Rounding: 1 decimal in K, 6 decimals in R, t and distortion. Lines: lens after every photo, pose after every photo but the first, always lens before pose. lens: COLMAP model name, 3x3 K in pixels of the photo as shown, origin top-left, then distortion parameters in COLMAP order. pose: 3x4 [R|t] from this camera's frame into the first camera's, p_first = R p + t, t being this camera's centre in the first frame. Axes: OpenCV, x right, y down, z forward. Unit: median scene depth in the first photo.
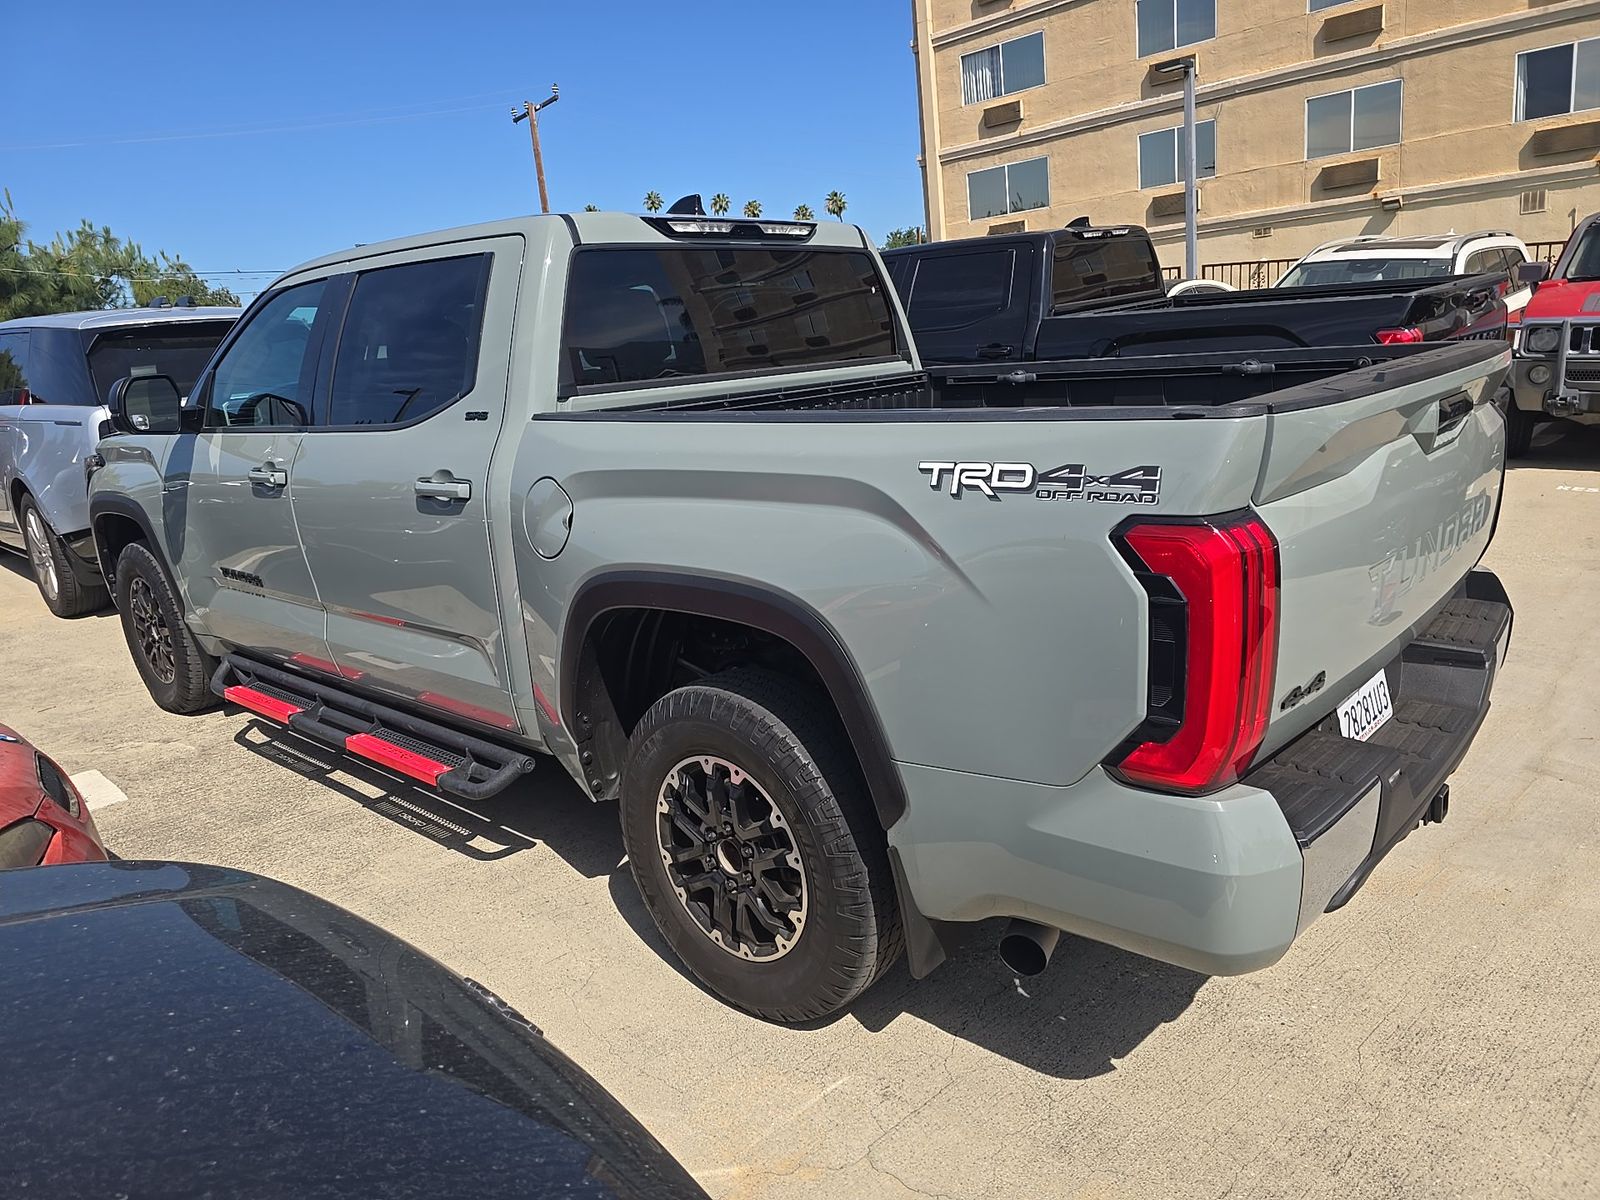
lens RADIAL K [[1095.3, 0, 808.1], [0, 1095.3, 603.3], [0, 0, 1]] dist [0.002484, -0.012741]
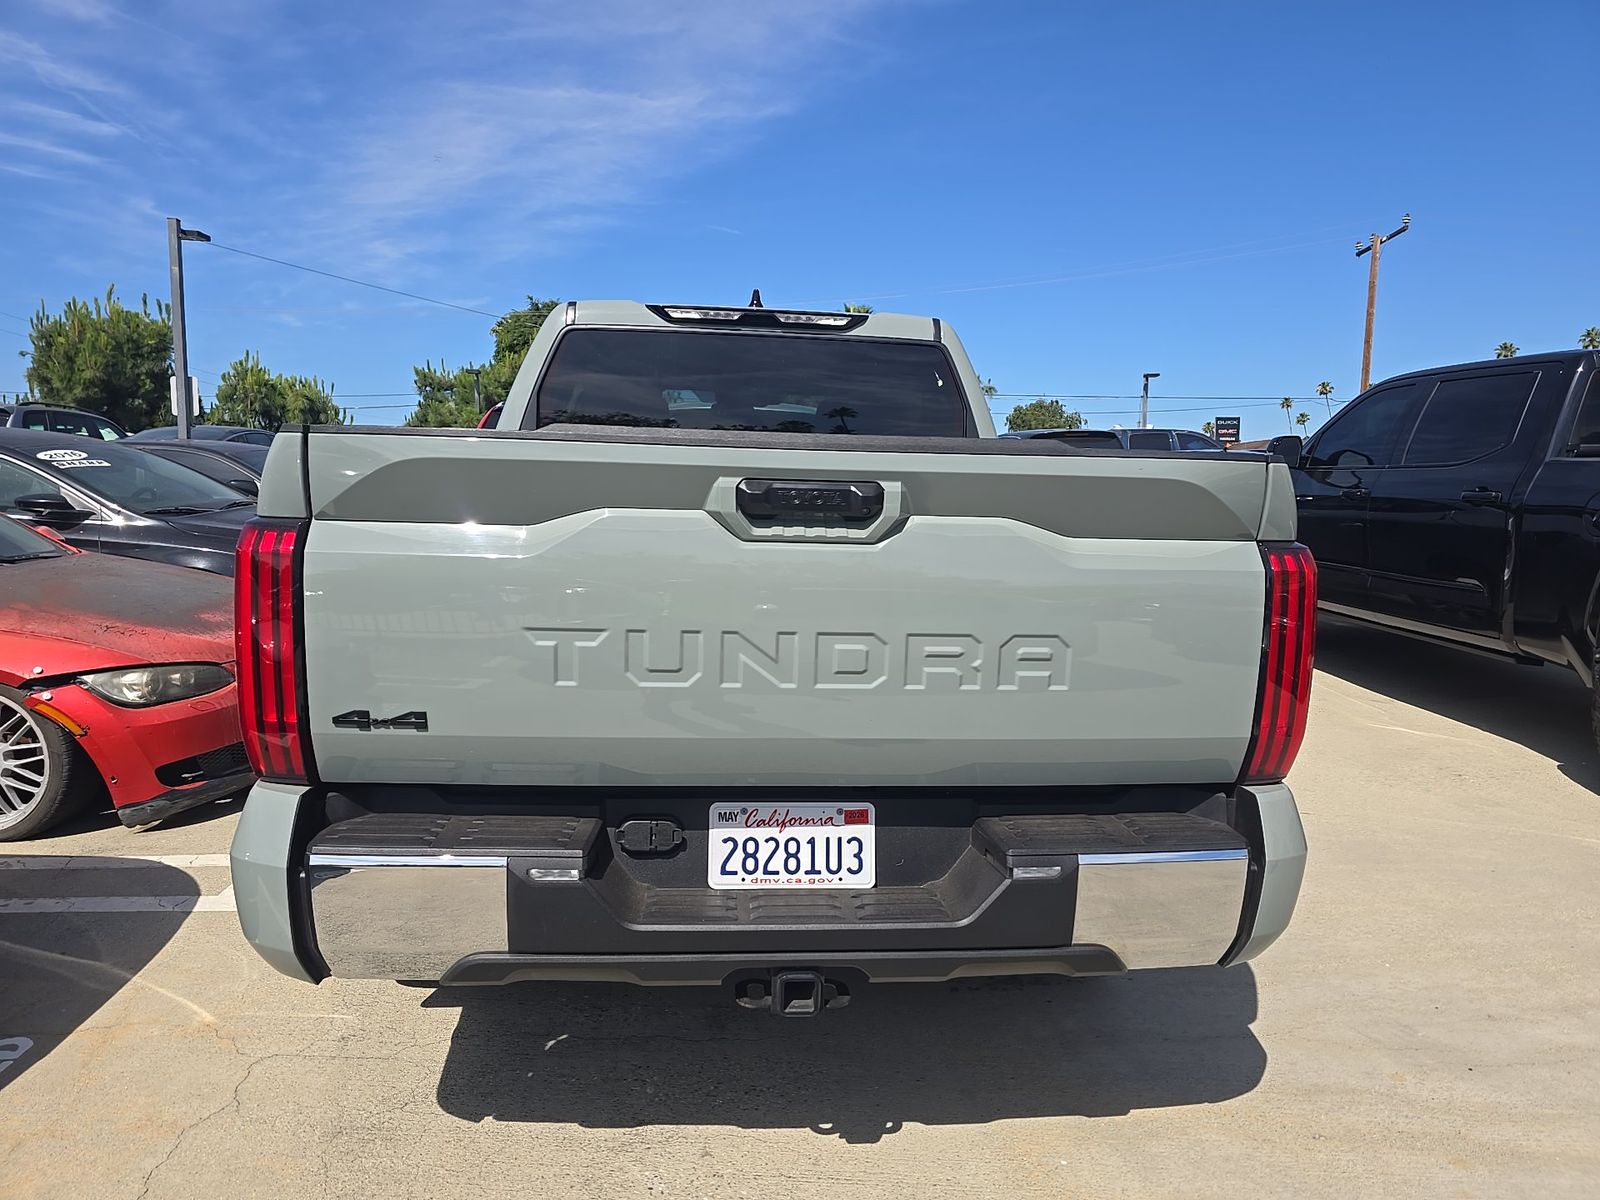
lens RADIAL K [[1095.3, 0, 796.6], [0, 1095.3, 593.4], [0, 0, 1]] dist [0.002484, -0.012741]
pose [[0.734329, 0.163385, -0.658837, 1.041419], [-0.242131, 0.969799, -0.029374, -0.071823], [0.634141, 0.181095, 0.751712, 0.353167]]
